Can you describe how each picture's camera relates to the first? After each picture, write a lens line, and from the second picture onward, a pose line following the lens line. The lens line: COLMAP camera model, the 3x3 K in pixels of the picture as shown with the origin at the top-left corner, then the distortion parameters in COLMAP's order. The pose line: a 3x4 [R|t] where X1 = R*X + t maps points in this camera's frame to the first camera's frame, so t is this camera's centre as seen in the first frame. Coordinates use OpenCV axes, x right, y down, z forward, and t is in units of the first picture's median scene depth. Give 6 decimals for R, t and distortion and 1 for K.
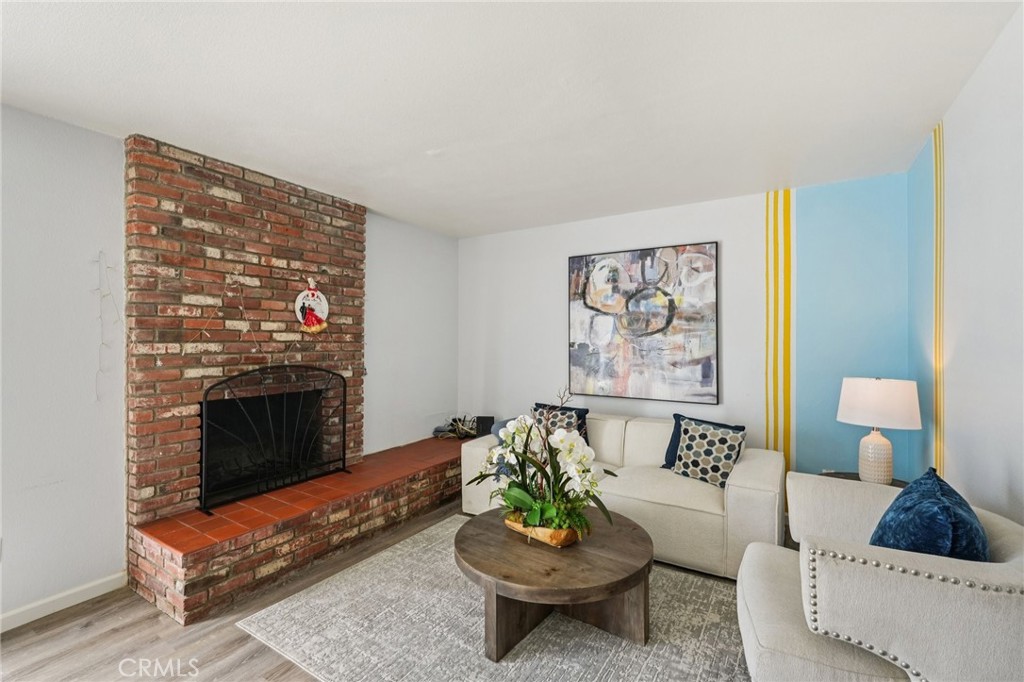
lens RADIAL K [[454.0, 0, 513.6], [0, 454.0, 338.7], [0, 0, 1]] dist [-0.005061, -0.000621]
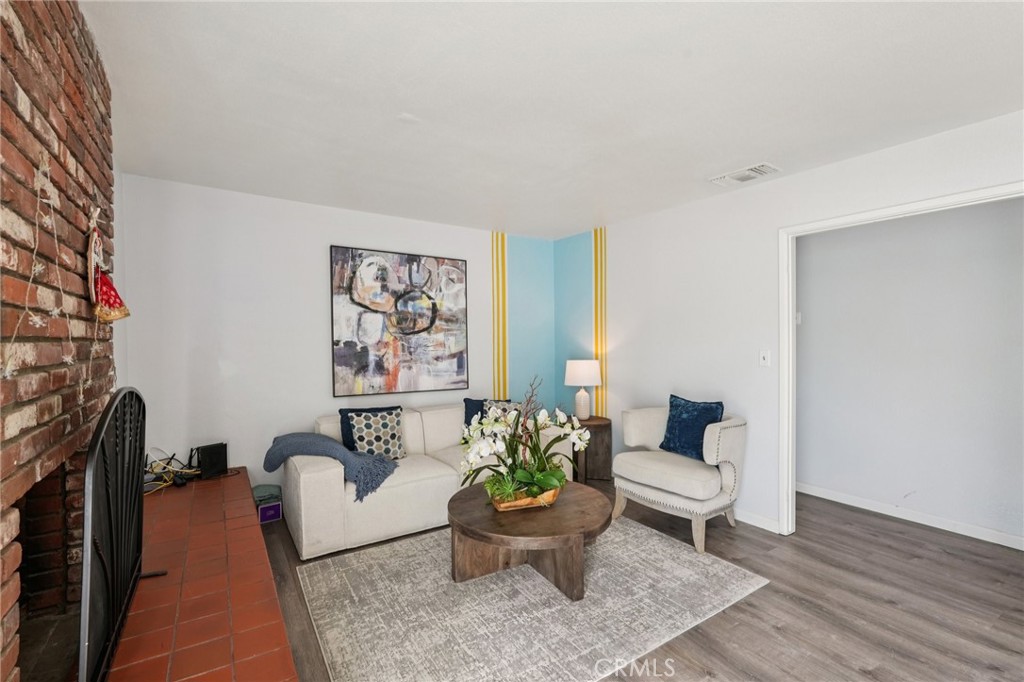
lens RADIAL K [[454.0, 0, 516.5], [0, 454.0, 341.1], [0, 0, 1]] dist [-0.005061, -0.000621]
pose [[0.402898, -0.005997, 0.915225, -0.606250], [-0.006672, 0.999933, 0.009489, -0.001294], [-0.915221, -0.009929, 0.402831, 0.326737]]
